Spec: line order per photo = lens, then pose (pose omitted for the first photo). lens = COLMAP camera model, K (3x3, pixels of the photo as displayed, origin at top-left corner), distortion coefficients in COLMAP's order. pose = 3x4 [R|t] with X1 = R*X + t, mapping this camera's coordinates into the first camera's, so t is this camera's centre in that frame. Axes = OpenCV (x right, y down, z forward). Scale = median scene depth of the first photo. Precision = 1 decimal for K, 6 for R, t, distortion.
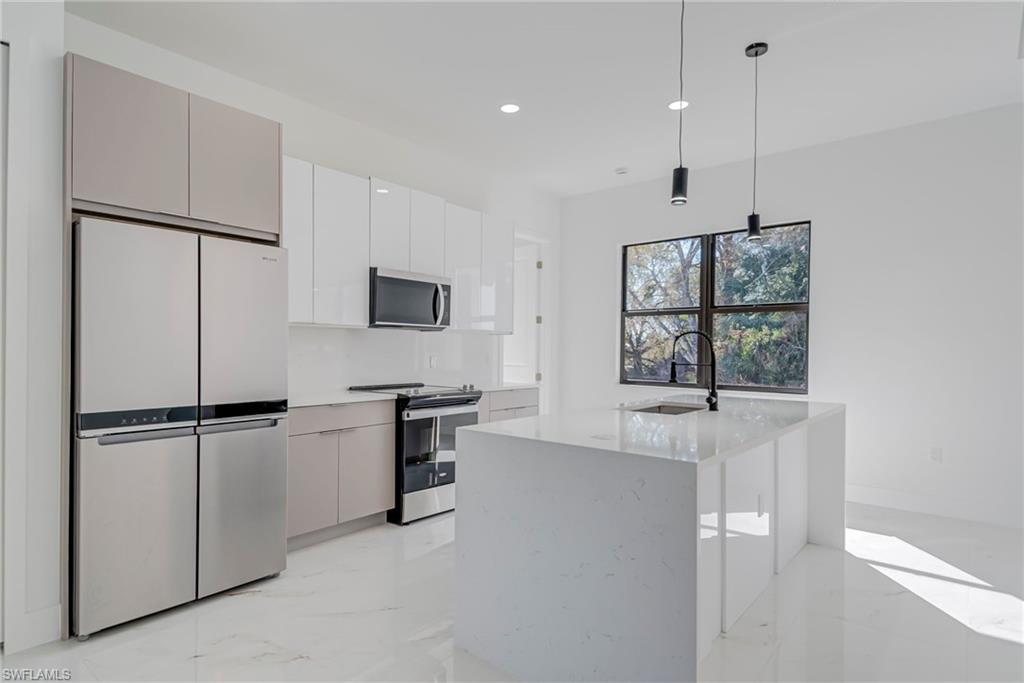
lens RADIAL K [[546.6, 0, 489.1], [0, 546.6, 350.8], [0, 0, 1]] dist [0.026063, -0.000562]
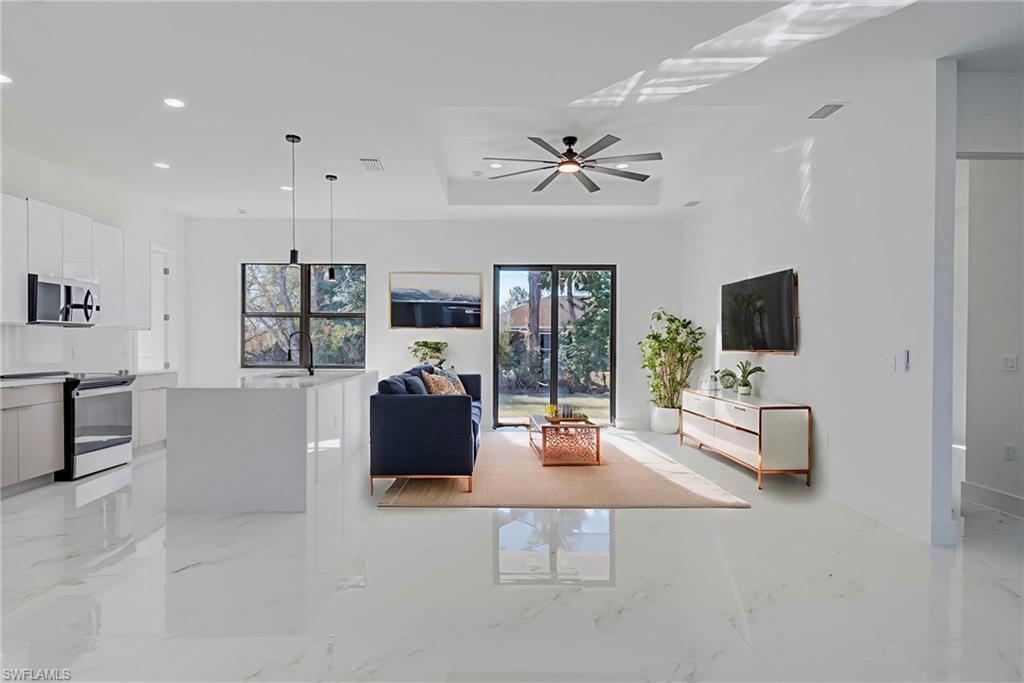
lens RADIAL K [[546.6, 0, 489.1], [0, 546.6, 350.8], [0, 0, 1]] dist [0.026063, -0.000562]
pose [[0.759577, -0.013379, 0.650280, -0.217863], [0.004467, 0.999872, 0.015354, 0.000914], [-0.650402, -0.008758, 0.759540, -0.510695]]
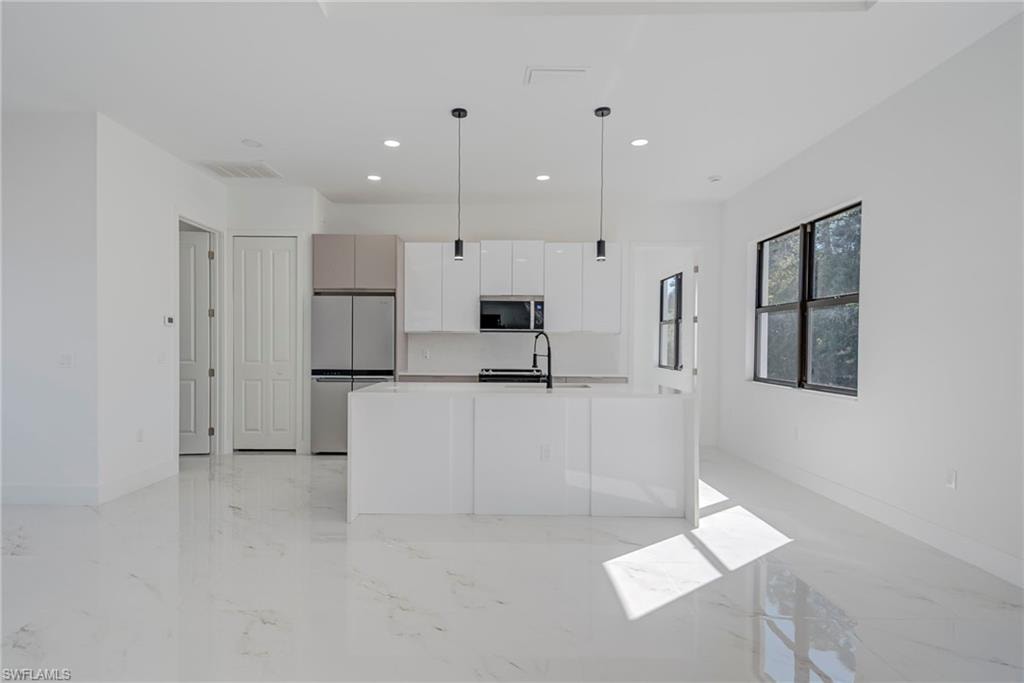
lens RADIAL K [[546.6, 0, 489.1], [0, 546.6, 350.8], [0, 0, 1]] dist [0.026063, -0.000562]
pose [[0.636801, 0.005052, -0.771012, 0.925916], [-0.005082, 0.999984, 0.002355, 0.006861], [0.771012, 0.002419, 0.636816, -0.015466]]
